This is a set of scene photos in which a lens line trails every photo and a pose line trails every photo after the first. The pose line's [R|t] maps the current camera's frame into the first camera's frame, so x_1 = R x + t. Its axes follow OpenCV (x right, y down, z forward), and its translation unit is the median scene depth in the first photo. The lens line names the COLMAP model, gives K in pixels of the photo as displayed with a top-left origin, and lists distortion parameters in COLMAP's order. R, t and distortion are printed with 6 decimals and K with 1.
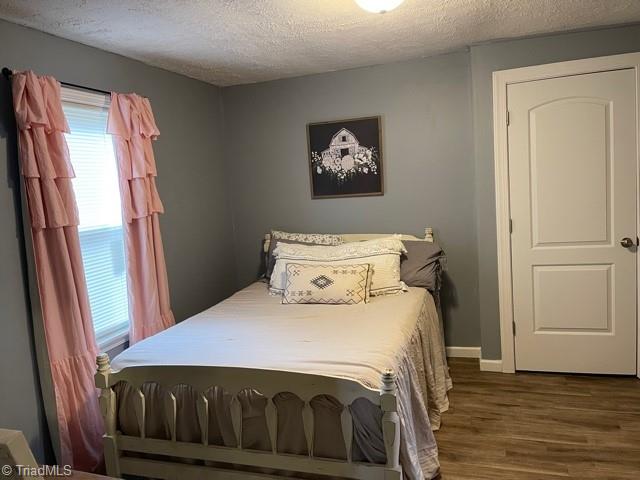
lens RADIAL K [[468.3, 0, 318.6], [0, 468.3, 233.1], [0, 0, 1]] dist [0.050654, -0.060399]
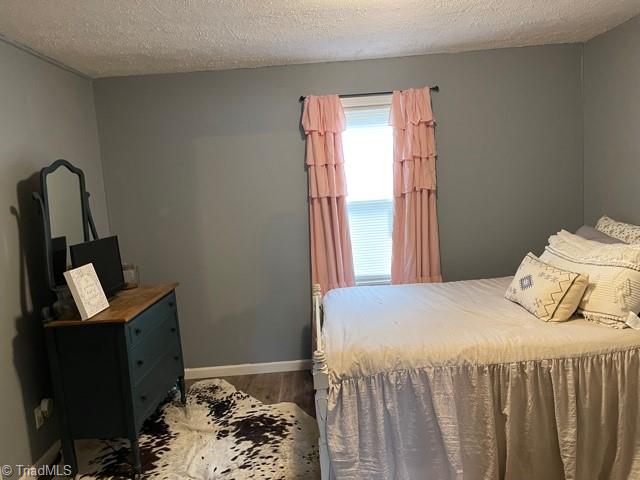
lens RADIAL K [[468.3, 0, 318.6], [0, 468.3, 233.1], [0, 0, 1]] dist [0.050654, -0.060399]
pose [[0.334960, 0.144186, -0.931135, 0.703072], [-0.057897, 0.989504, 0.132397, -0.078666], [0.940452, 0.009562, 0.339792, 0.388139]]
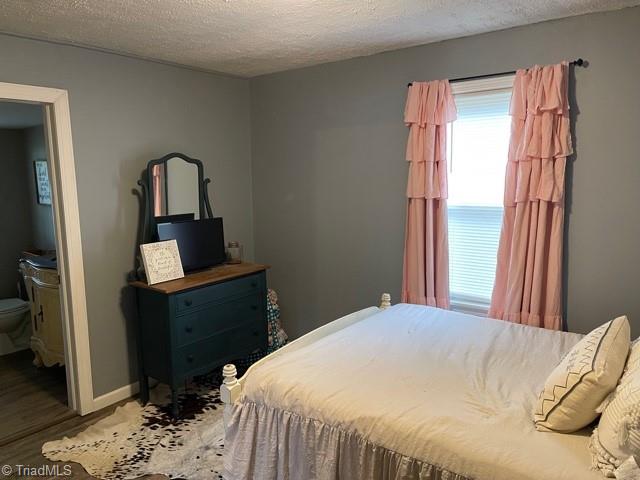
lens RADIAL K [[468.3, 0, 318.6], [0, 468.3, 233.1], [0, 0, 1]] dist [0.050654, -0.060399]
pose [[-0.293897, 0.203487, -0.933926, 0.648529], [-0.066356, 0.970375, 0.232311, -0.170359], [0.953531, 0.130247, -0.271688, 0.908273]]
